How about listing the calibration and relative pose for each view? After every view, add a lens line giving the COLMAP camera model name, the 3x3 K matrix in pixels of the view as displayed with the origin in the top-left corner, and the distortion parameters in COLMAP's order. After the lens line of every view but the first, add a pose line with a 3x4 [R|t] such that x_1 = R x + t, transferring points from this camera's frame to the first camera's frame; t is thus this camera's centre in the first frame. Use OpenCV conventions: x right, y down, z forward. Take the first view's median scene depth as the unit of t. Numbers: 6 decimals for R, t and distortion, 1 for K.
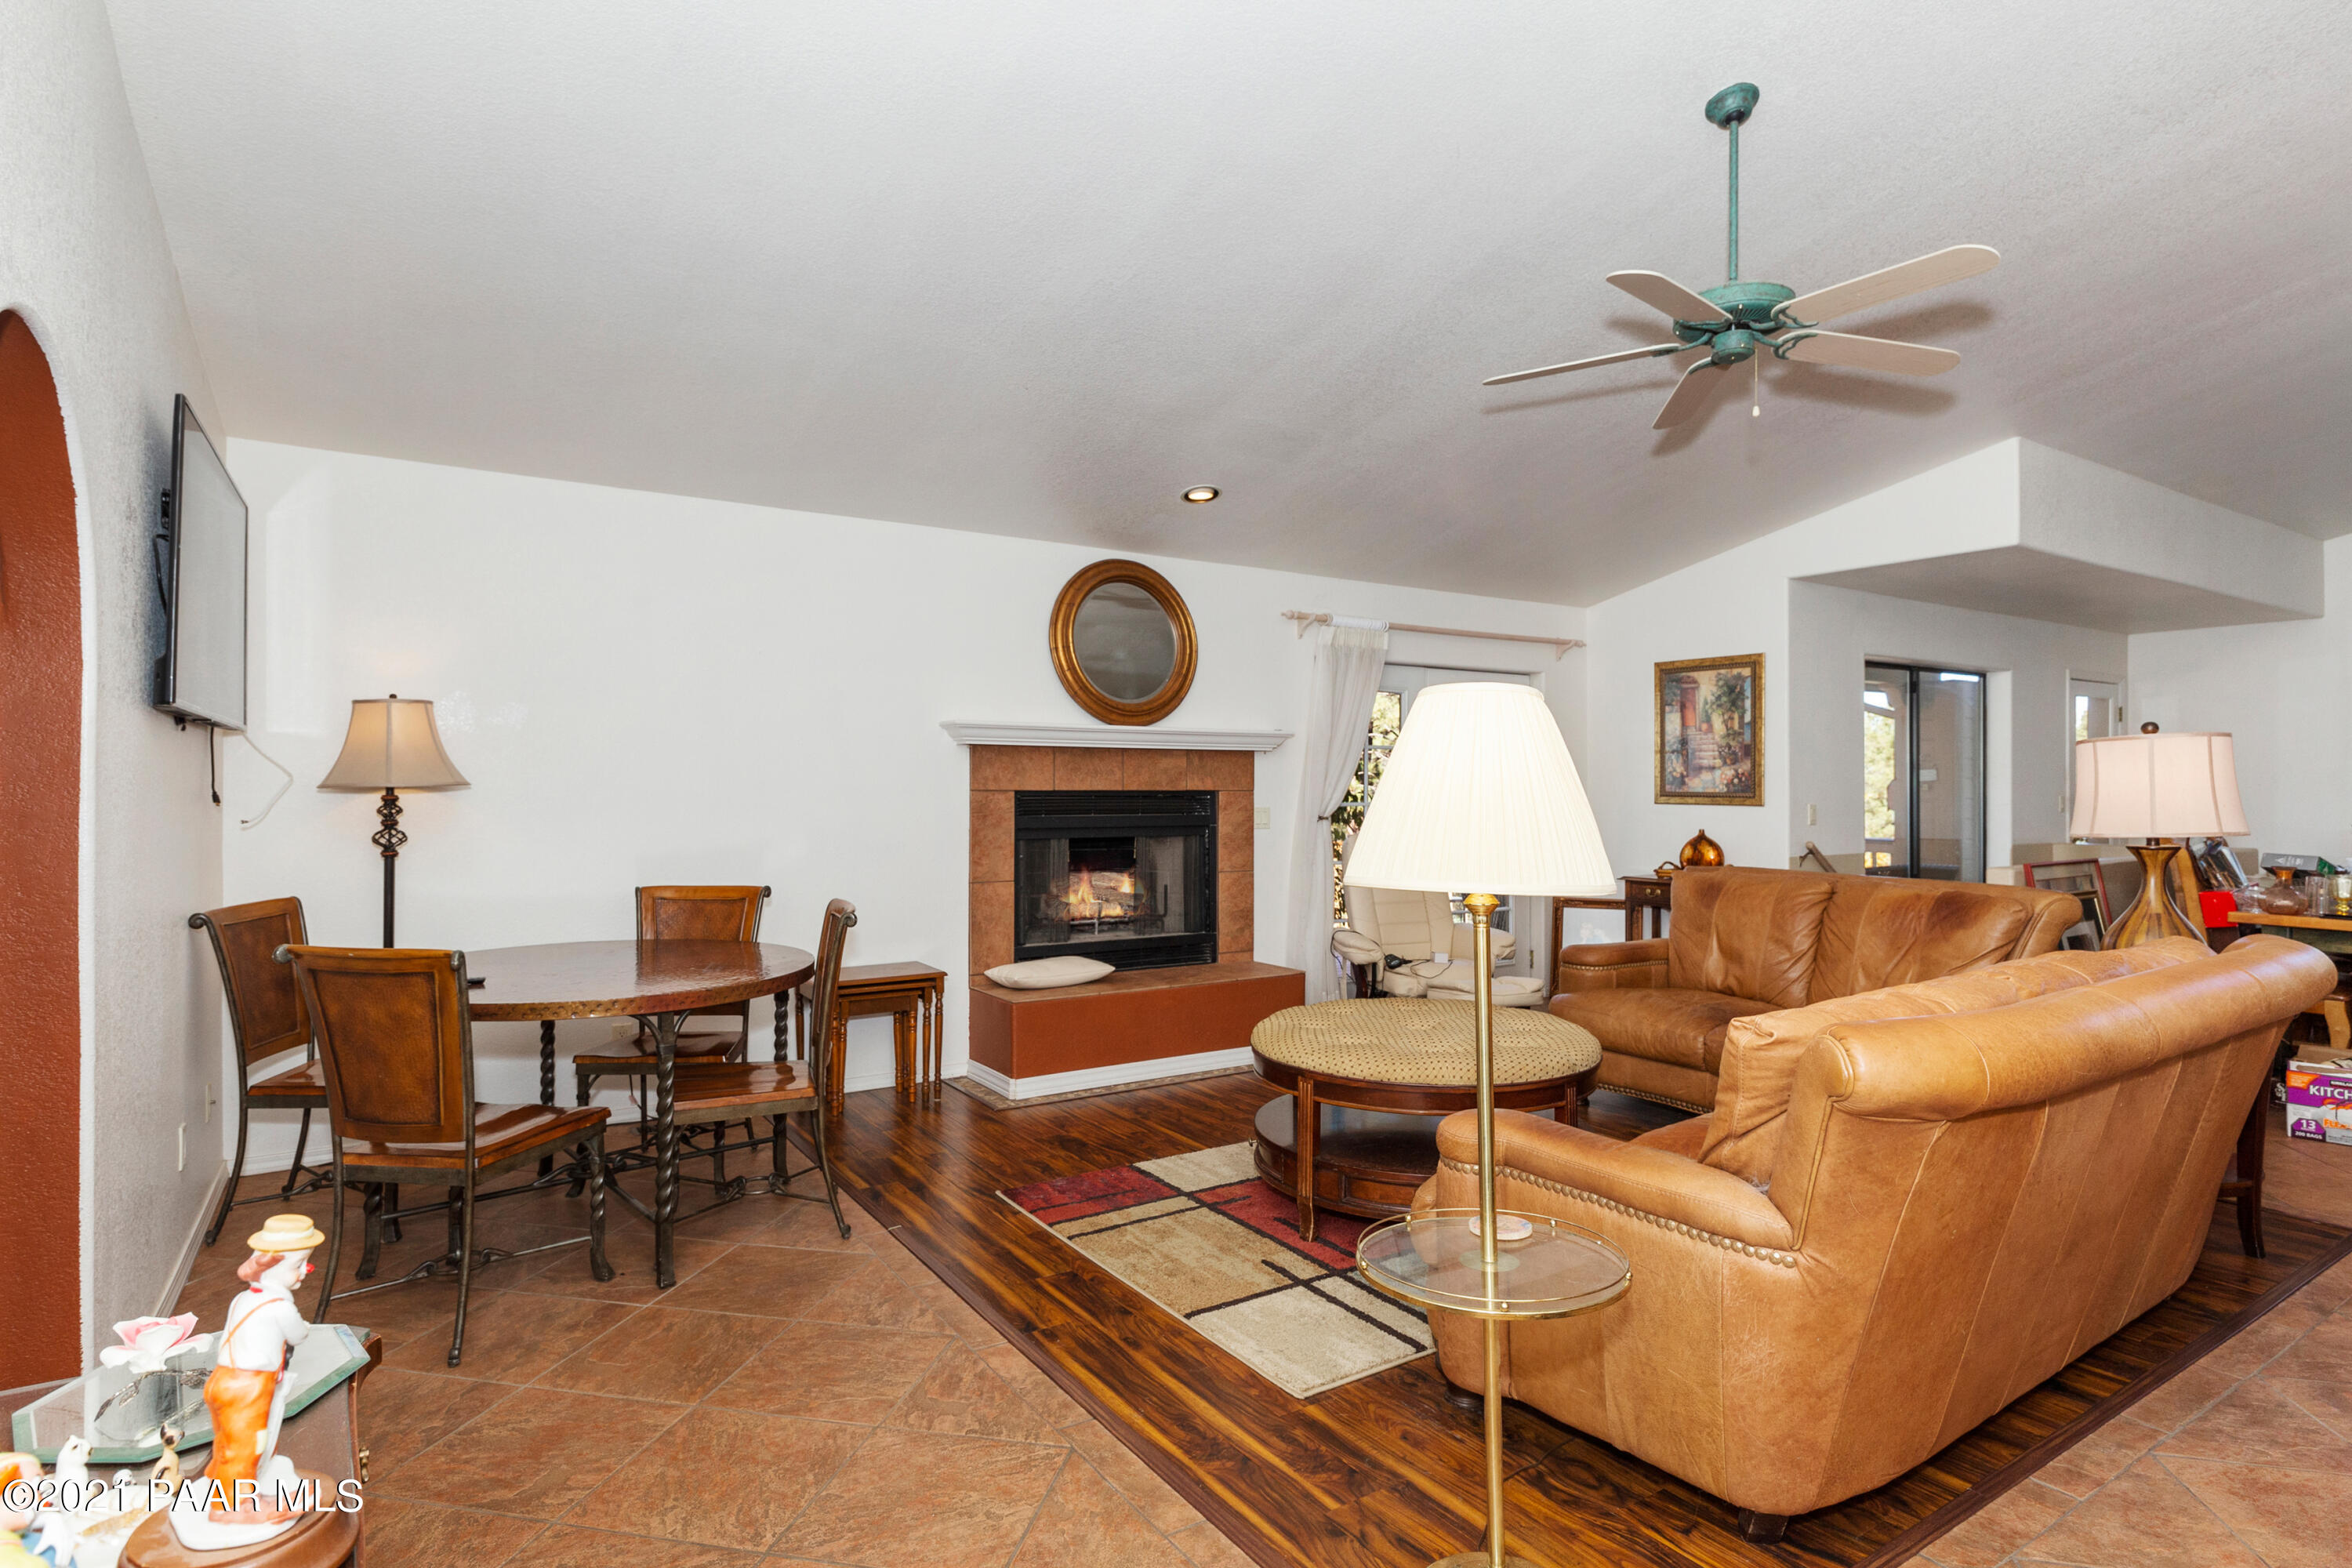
lens RADIAL K [[1180.2, 0, 1171.6], [0, 1180.2, 788.1], [0, 0, 1]] dist [-0.006101, -0.000915]
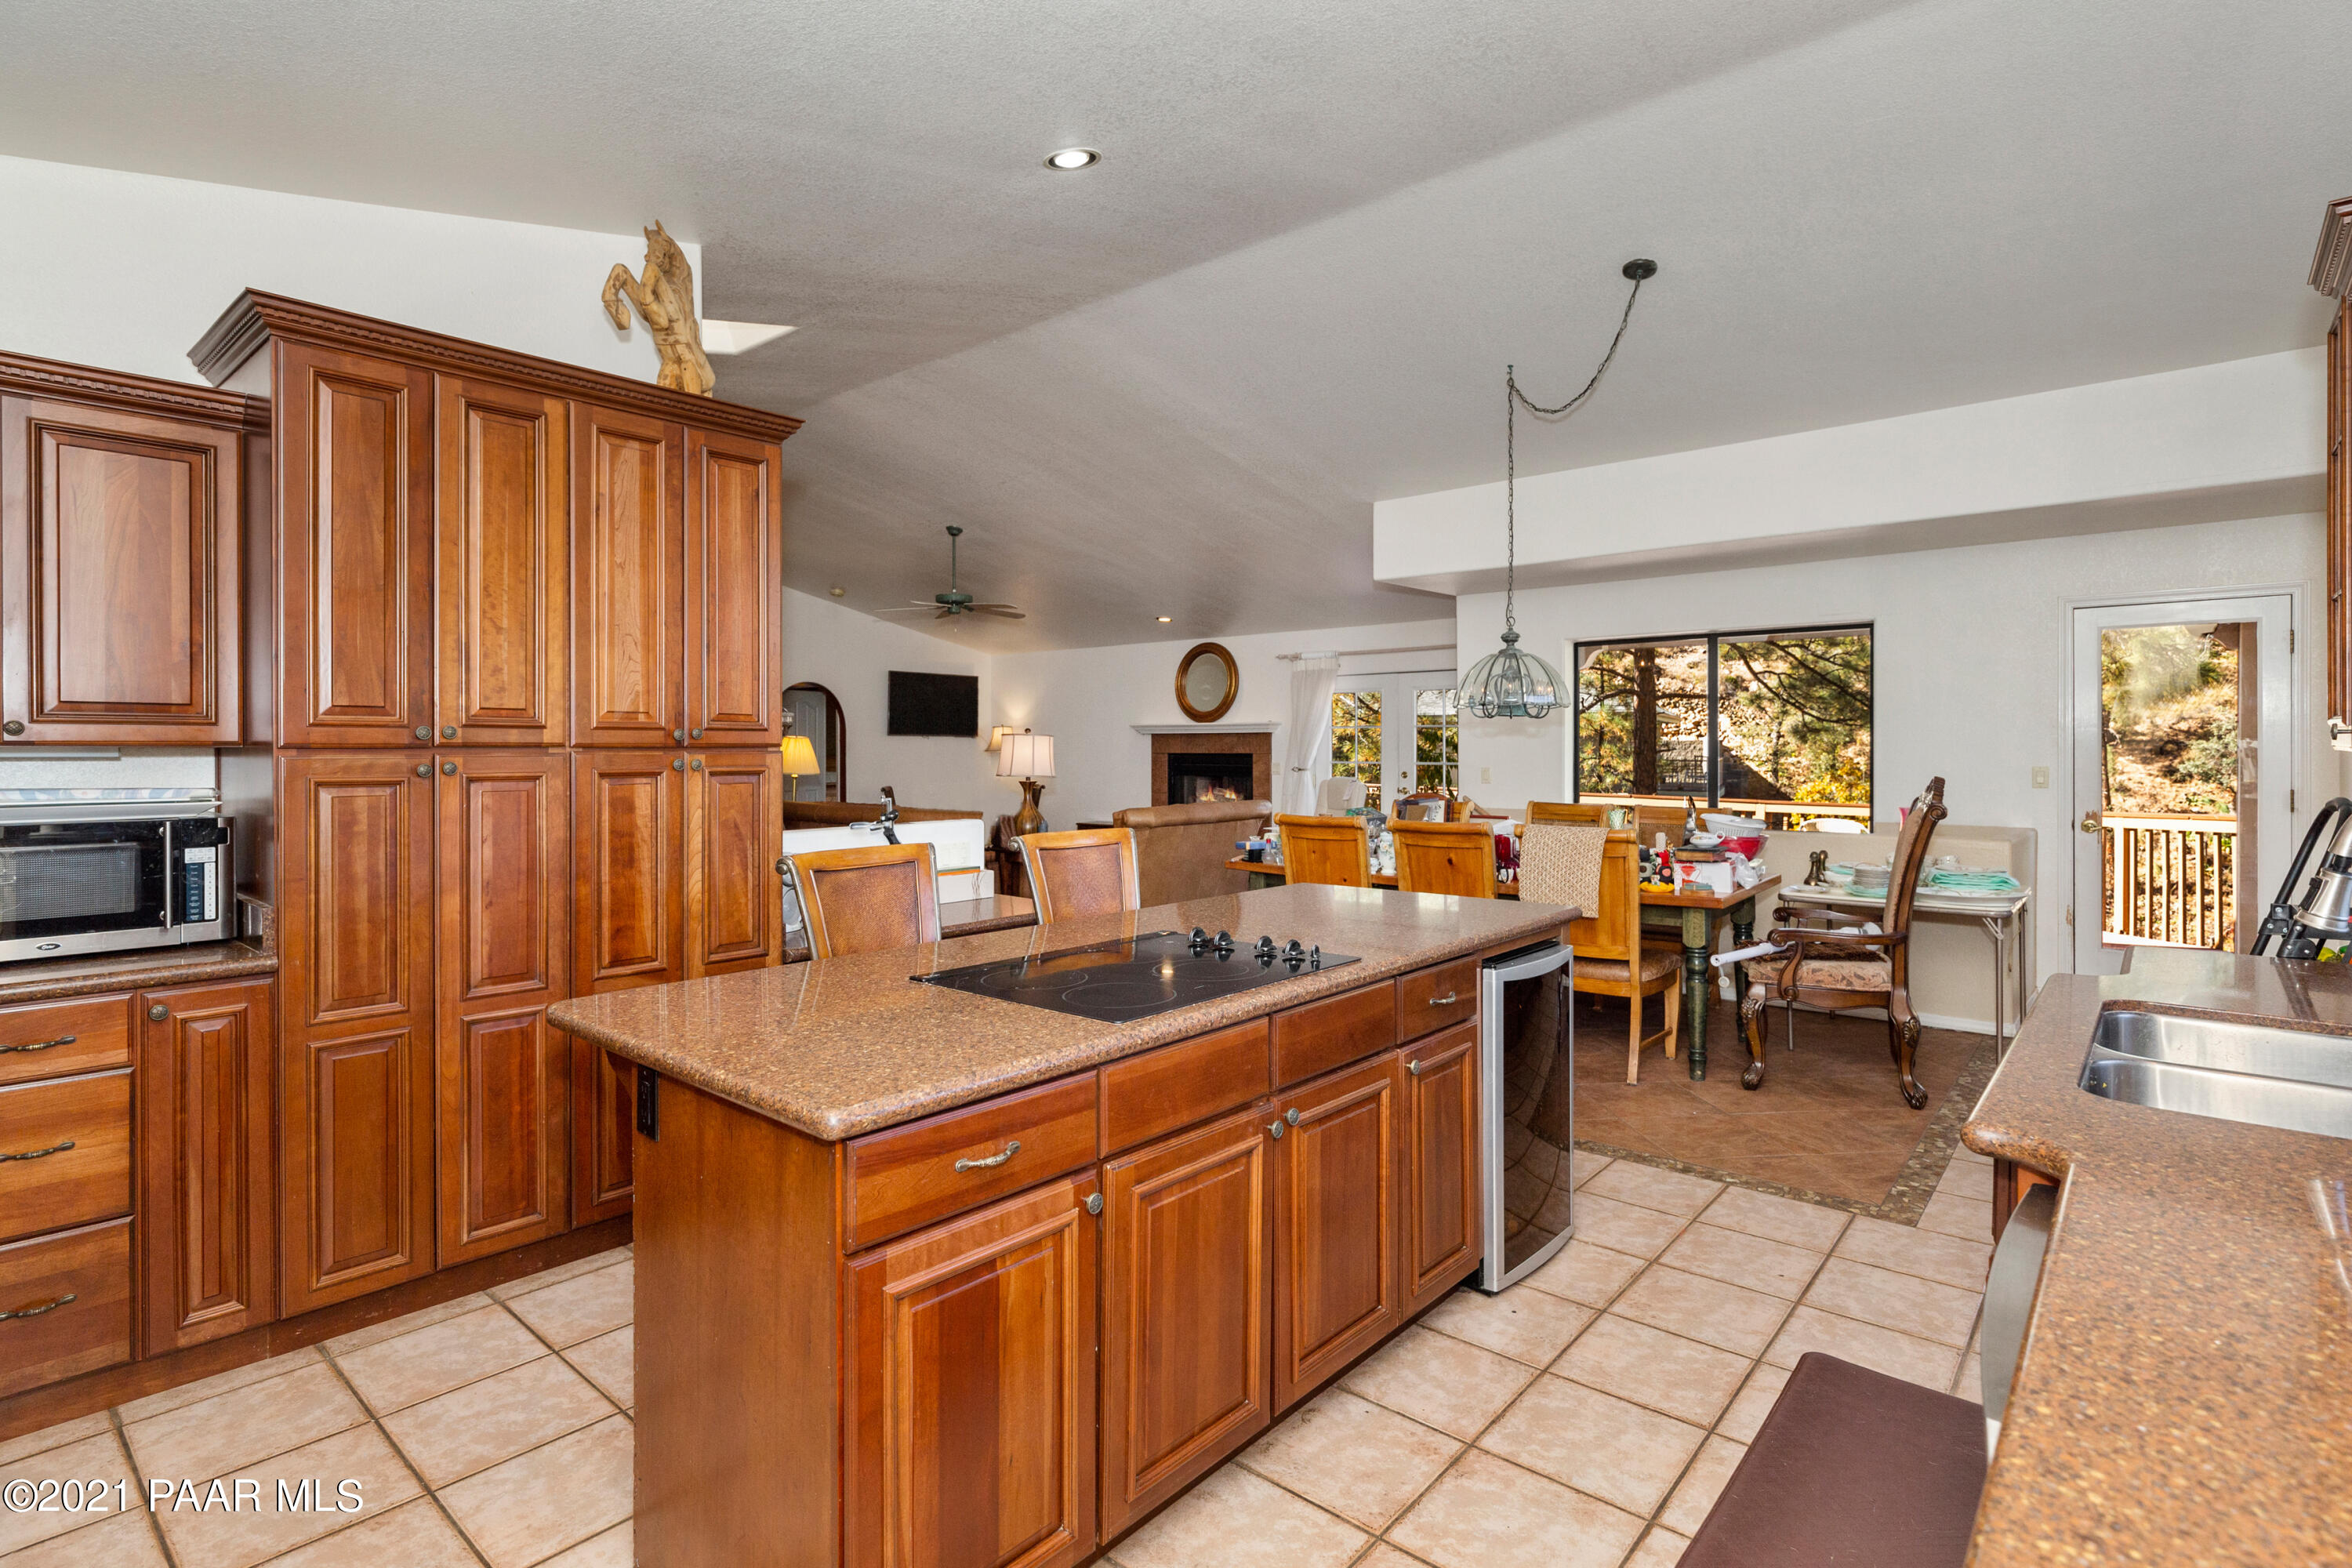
lens RADIAL K [[1180.2, 0, 1171.8], [0, 1180.2, 765.5], [0, 0, 1]] dist [-0.006101, -0.000915]
pose [[0.279910, 0.013549, -0.959931, 1.934210], [0.001997, 0.999890, 0.014695, -0.007562], [0.960024, -0.006030, 0.279852, 0.351330]]
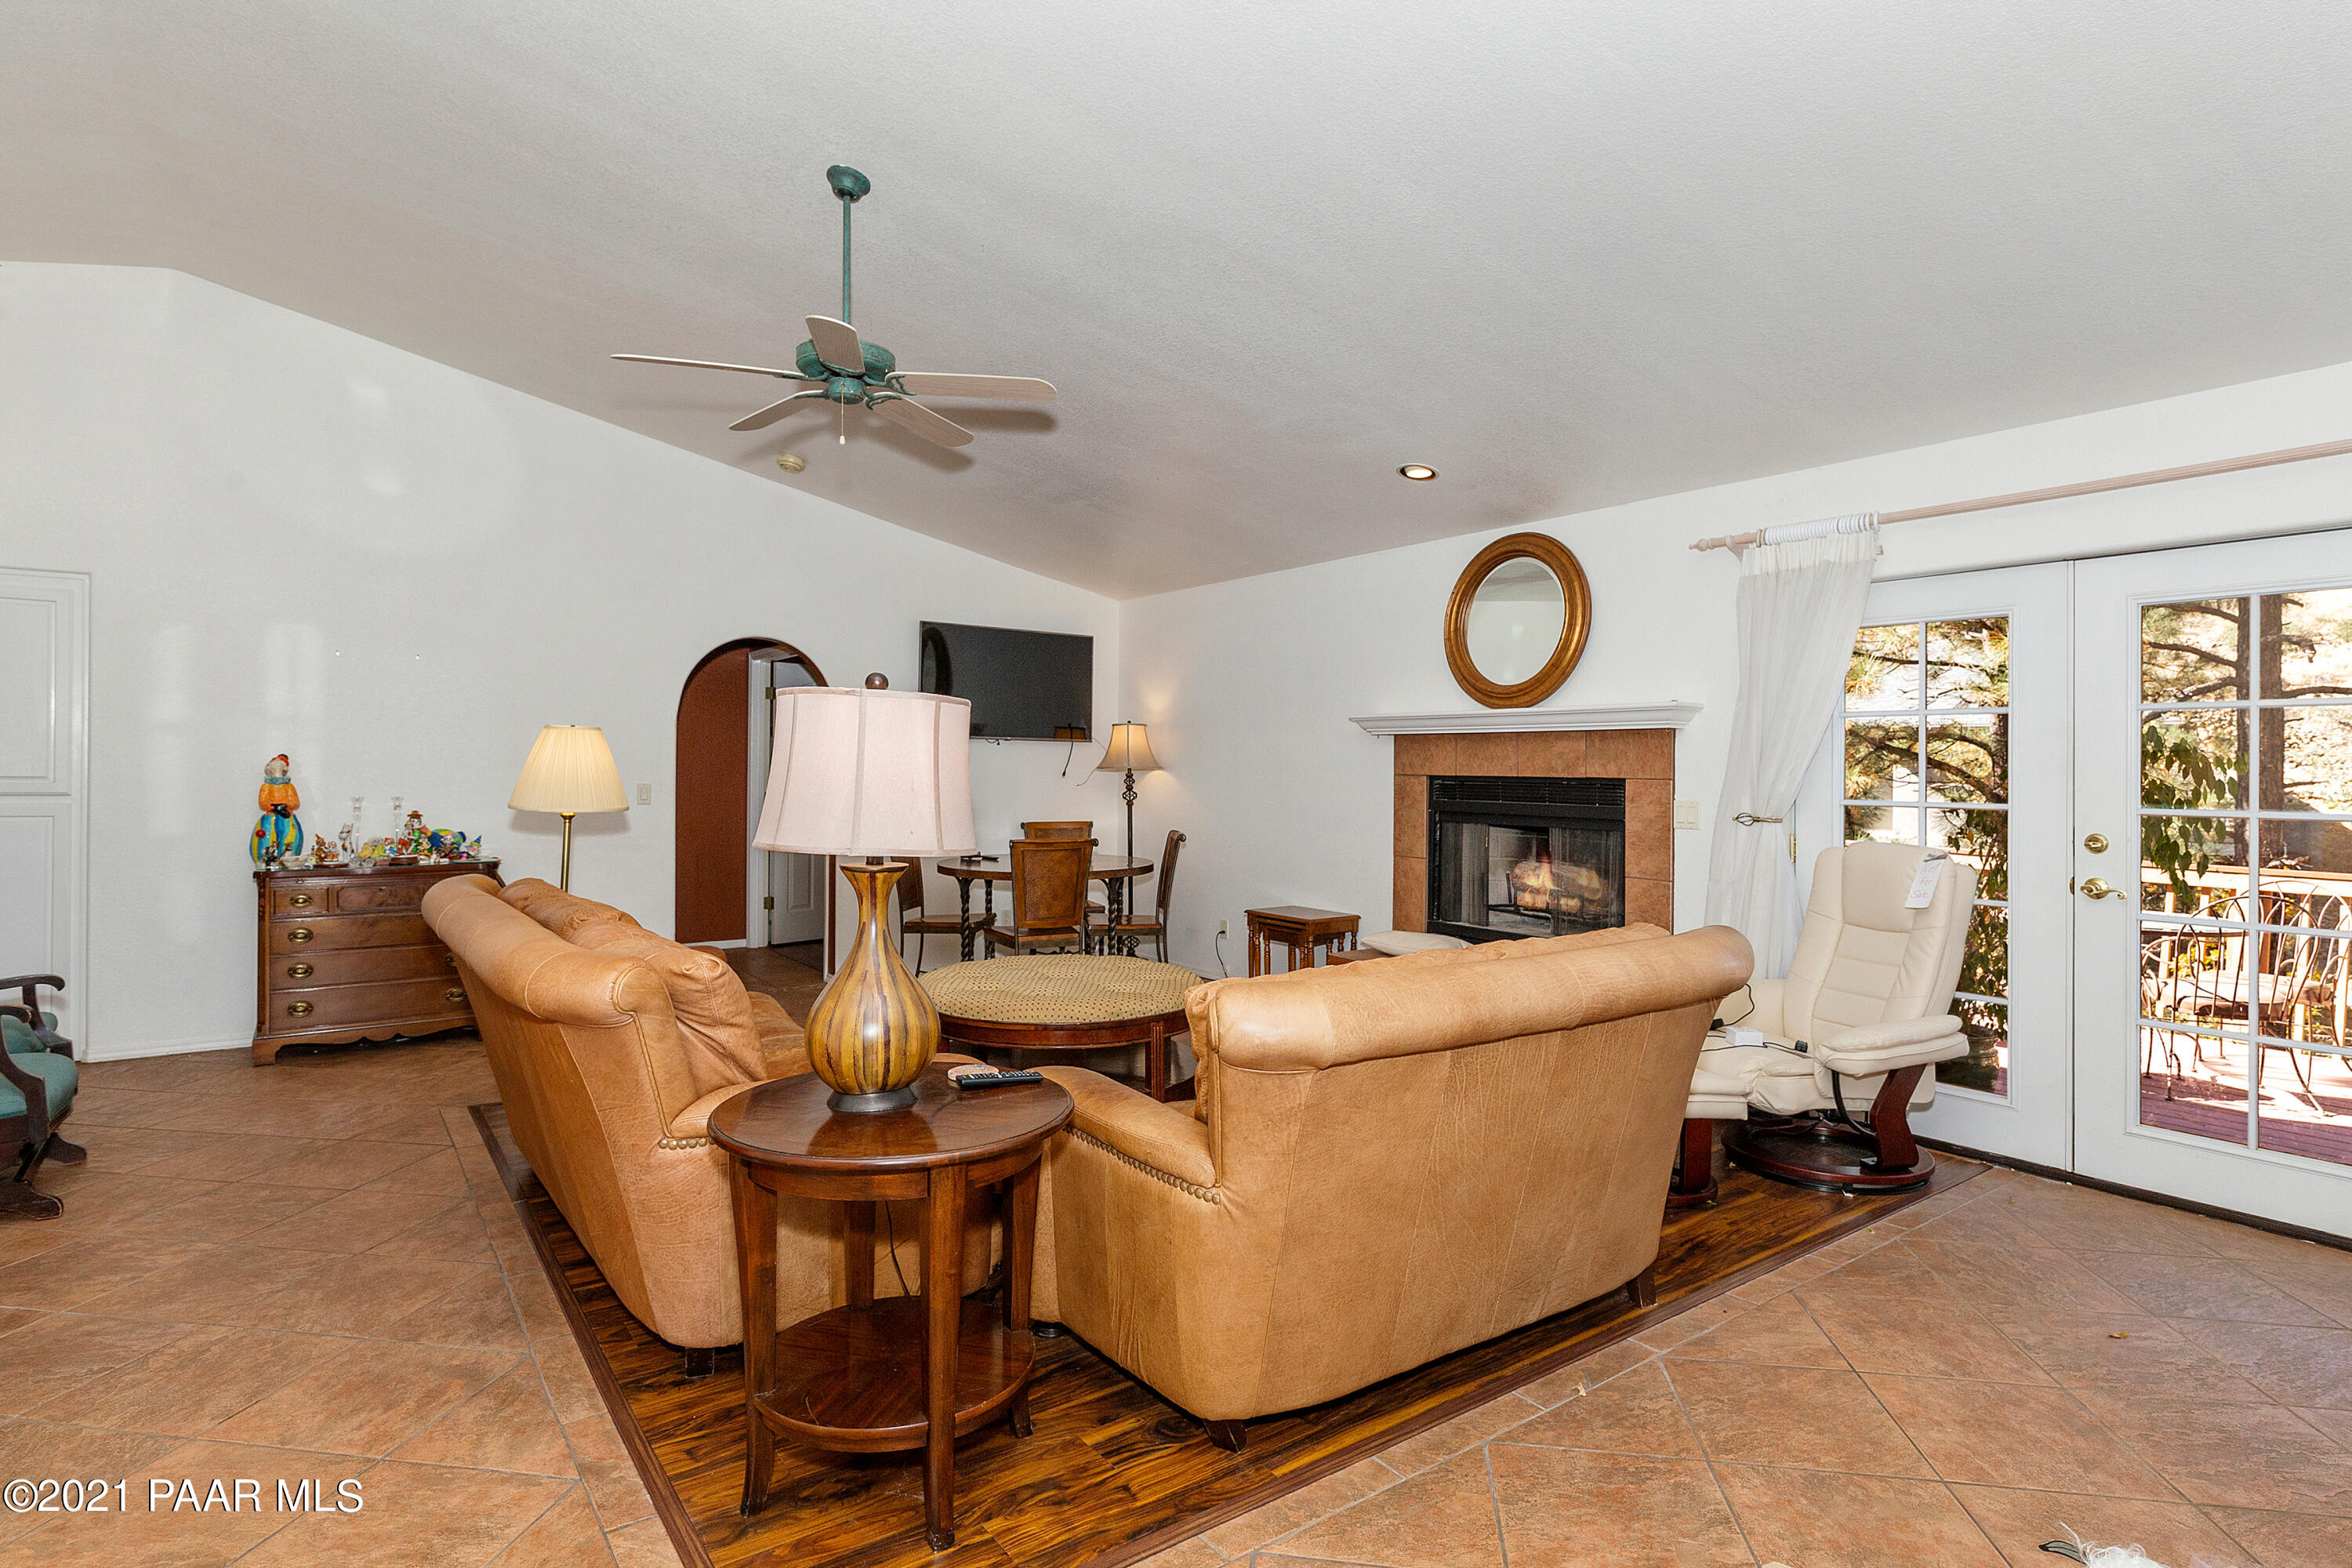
lens RADIAL K [[1180.2, 0, 1188.2], [0, 1180.2, 774.2], [0, 0, 1]] dist [-0.006101, -0.000915]
pose [[0.065103, 0.006503, -0.997857, 0.883128], [-0.008766, 0.999944, 0.005945, -0.003209], [0.997840, 0.008361, 0.065157, 0.669907]]
